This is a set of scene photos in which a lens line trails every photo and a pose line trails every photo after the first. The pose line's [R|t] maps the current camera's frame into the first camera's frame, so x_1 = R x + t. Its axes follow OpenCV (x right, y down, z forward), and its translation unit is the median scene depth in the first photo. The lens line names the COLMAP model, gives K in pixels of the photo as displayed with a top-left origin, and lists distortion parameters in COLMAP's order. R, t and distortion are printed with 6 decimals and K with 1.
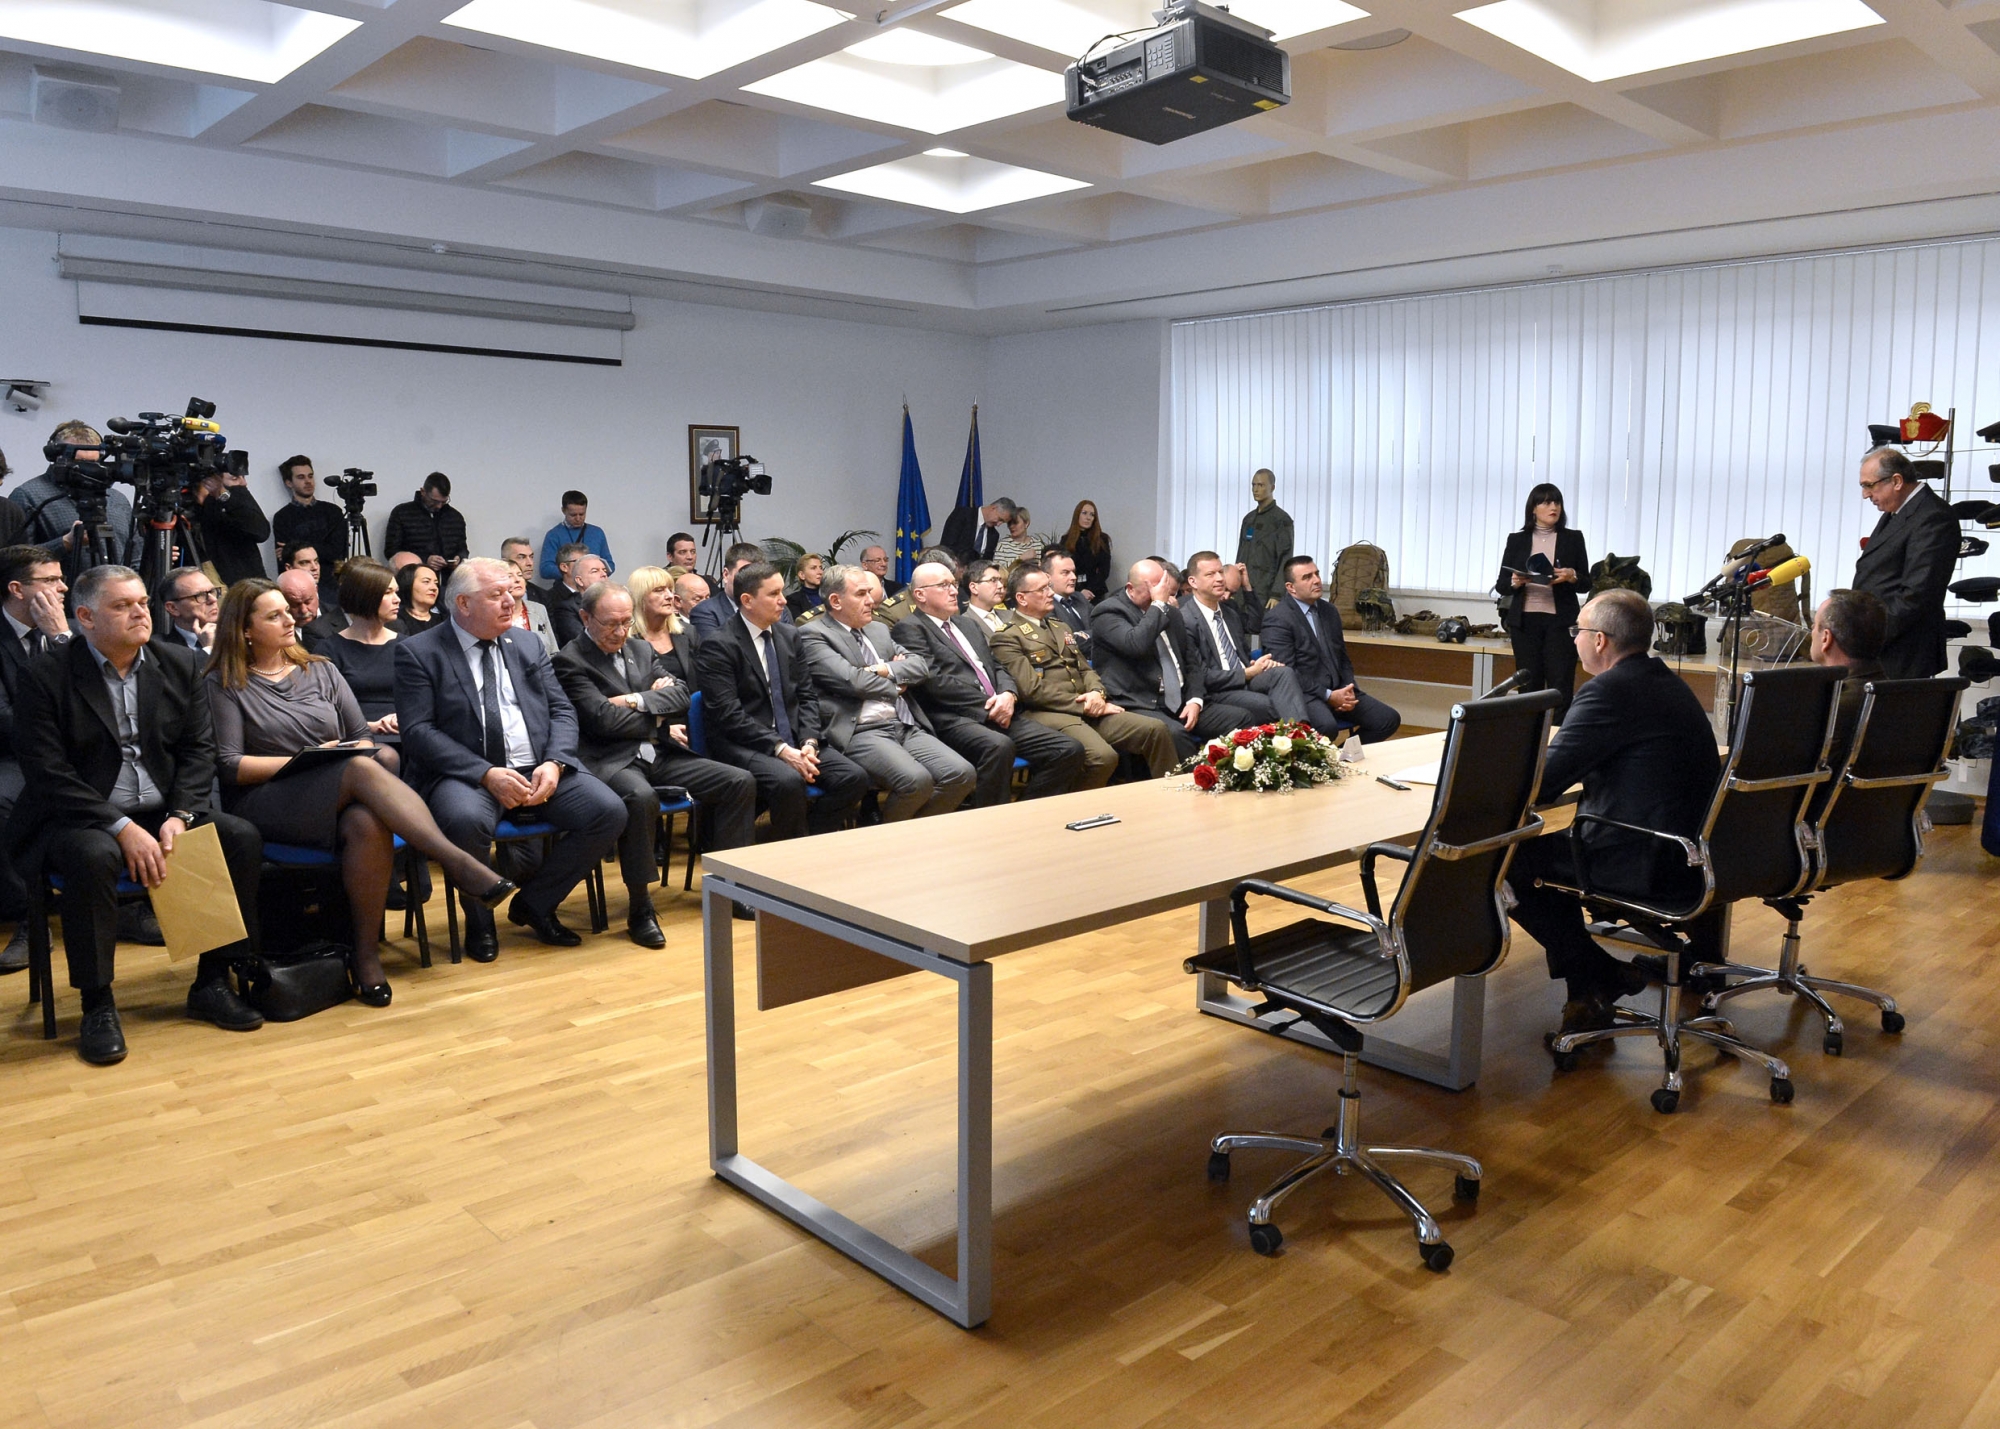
lens RADIAL K [[1506.2, 0, 1013.0], [0, 1506.2, 650.2], [0, 0, 1]] dist [-0.039100, -0.023147]
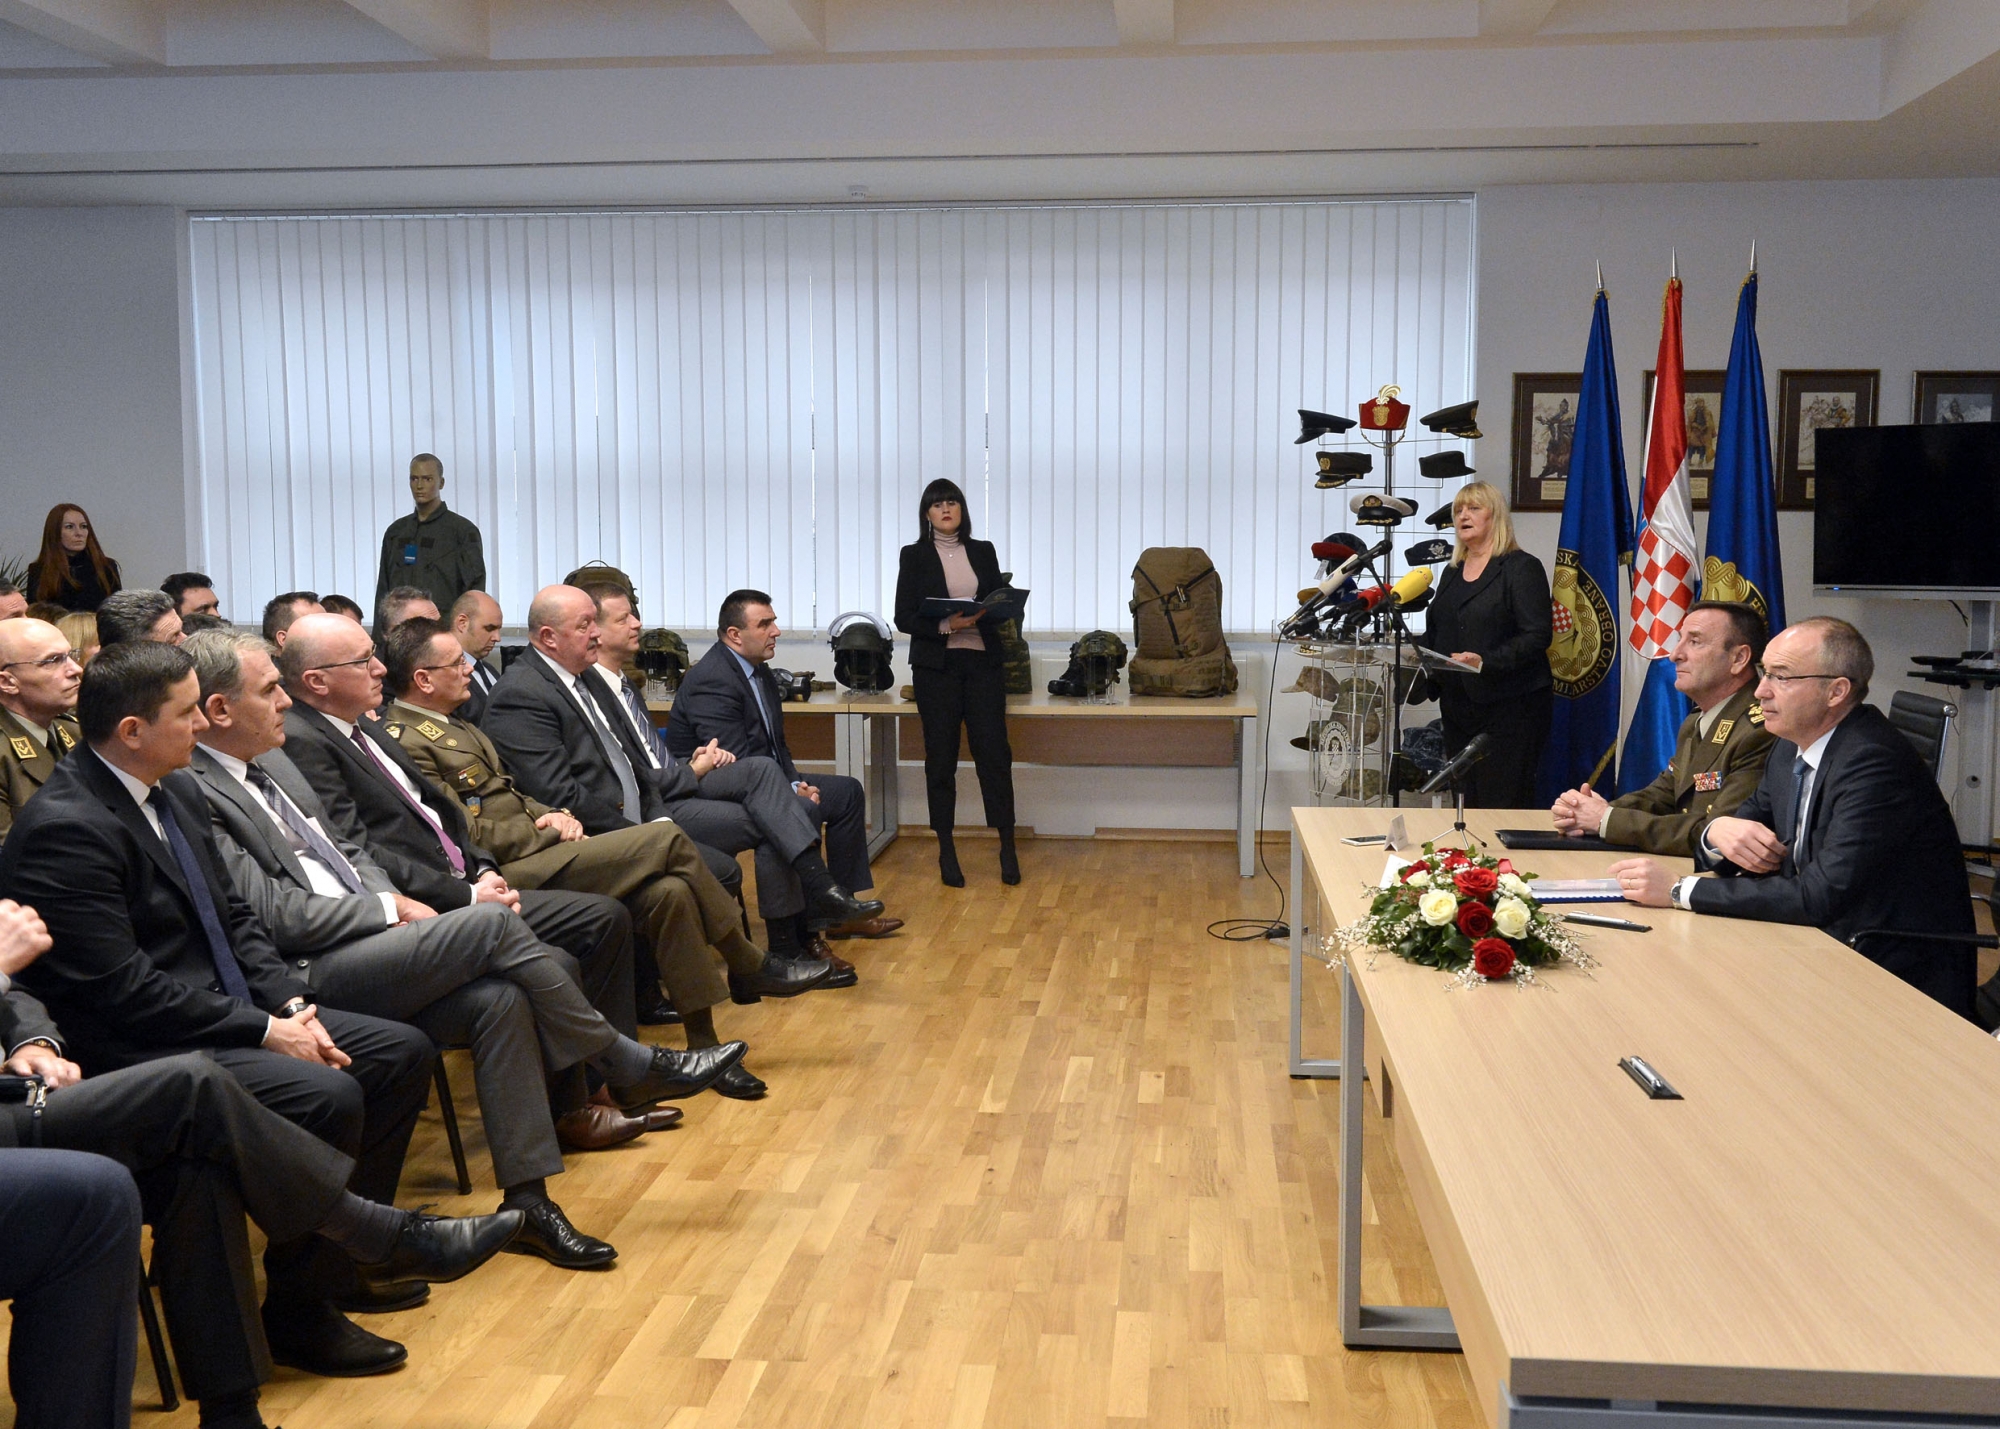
lens RADIAL K [[1886.8, 0, 1005.8], [0, 1886.8, 714.3], [0, 0, 1]] dist [0.003249, 0.000000]
pose [[0.737574, -0.076814, 0.670883, -0.250985], [0.068077, 0.996906, 0.039299, -0.028039], [-0.671825, 0.016686, 0.740522, 0.271594]]
